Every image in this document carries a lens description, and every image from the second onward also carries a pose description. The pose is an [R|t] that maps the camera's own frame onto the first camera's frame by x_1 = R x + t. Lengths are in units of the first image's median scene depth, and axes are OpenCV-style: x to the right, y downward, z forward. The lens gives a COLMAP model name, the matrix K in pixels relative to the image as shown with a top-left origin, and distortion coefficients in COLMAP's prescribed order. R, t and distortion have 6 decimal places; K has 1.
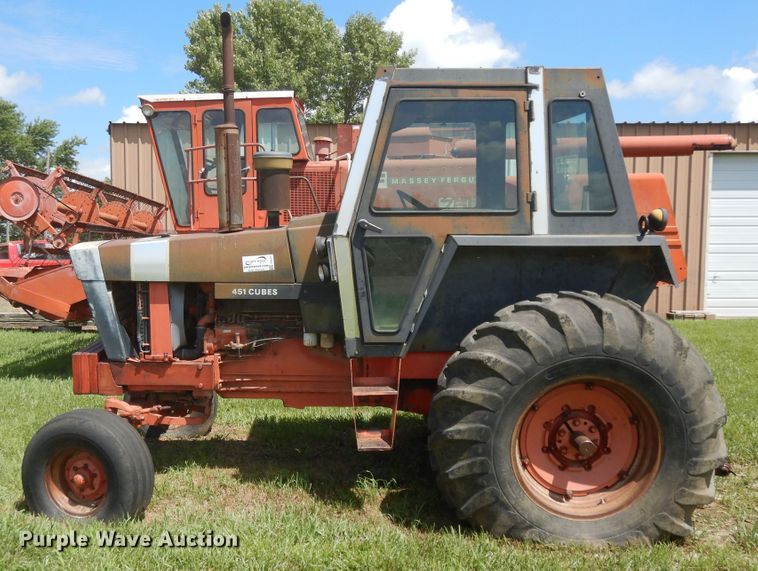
lens RADIAL K [[740.1, 0, 322.8], [0, 740.1, 298.8], [0, 0, 1]] dist [-0.007136, 0.004997]
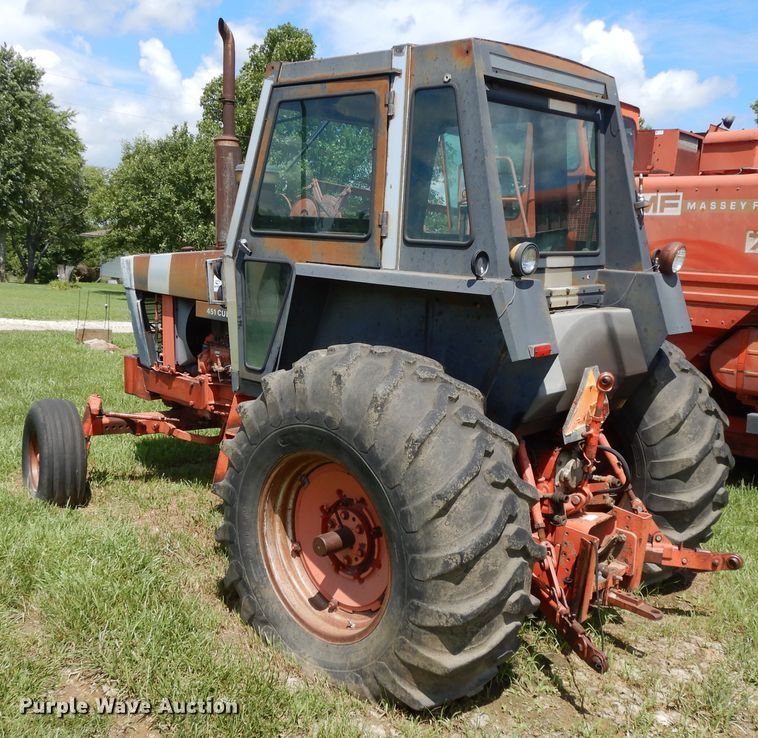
lens RADIAL K [[875.1, 0, 379.0], [0, 875.1, 369.0], [0, 0, 1]] dist [0.001779, -0.008780]
pose [[0.744423, 0.139857, -0.652897, 0.948947], [-0.123640, 0.989780, 0.071049, -0.051407], [0.656161, 0.027834, 0.754107, 0.339736]]
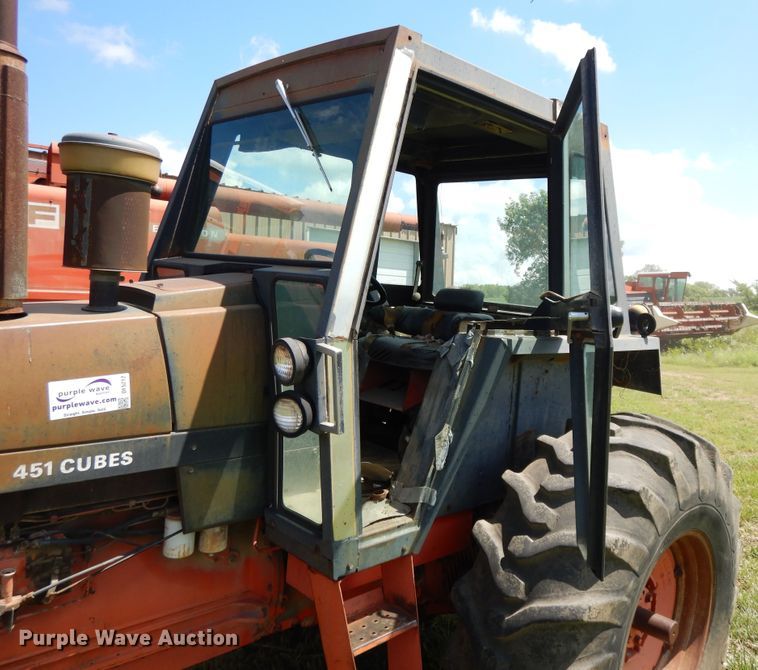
lens RADIAL K [[671.7, 0, 458.9], [0, 671.7, 316.7], [0, 0, 1]] dist [0.009991, -0.002430]
pose [[0.648022, 0.015758, 0.761458, -0.285684], [0.018306, 0.999175, -0.036257, -0.088153], [-0.761401, 0.037434, 0.647199, 0.700164]]
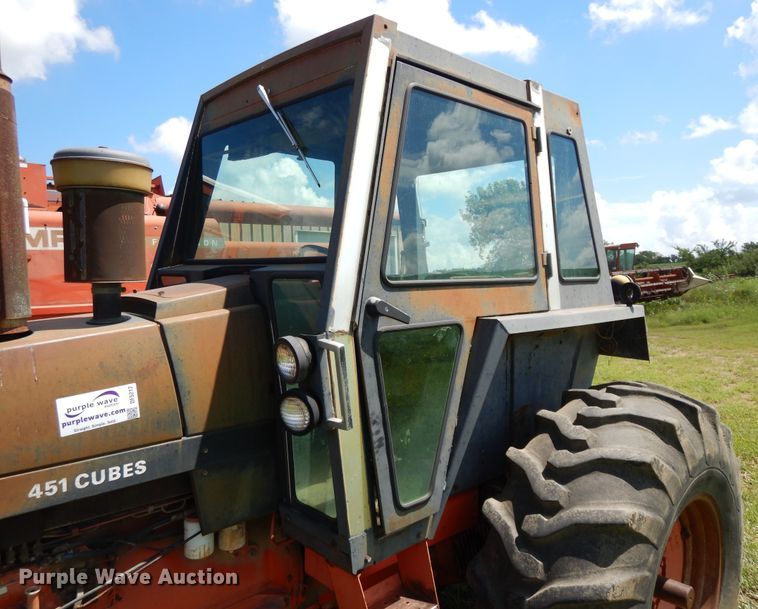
lens RADIAL K [[585.9, 0, 400.8], [0, 585.9, 299.4], [0, 0, 1]] dist [0.000386, 0.000454]
pose [[0.686364, -0.035516, 0.726390, -0.245481], [0.094226, 0.994731, -0.040397, -0.094156], [-0.721128, 0.096172, 0.686094, 0.759465]]
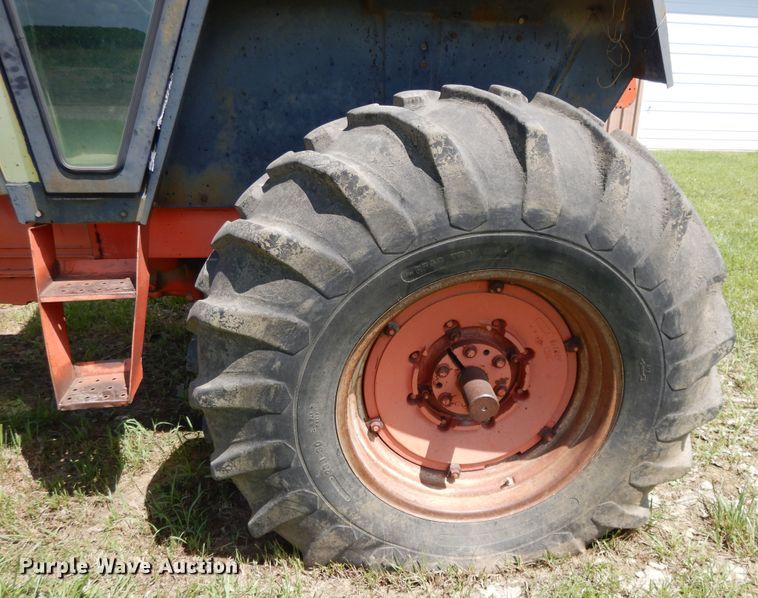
lens RADIAL K [[643.0, 0, 445.0], [0, 643.0, 333.0], [0, 0, 1]] dist [-0.000320, -0.000812]
pose [[0.977251, -0.045516, 0.207145, 0.233815], [-0.019807, 0.952845, 0.302811, 0.016321], [-0.211160, -0.300025, 0.930267, 0.587838]]
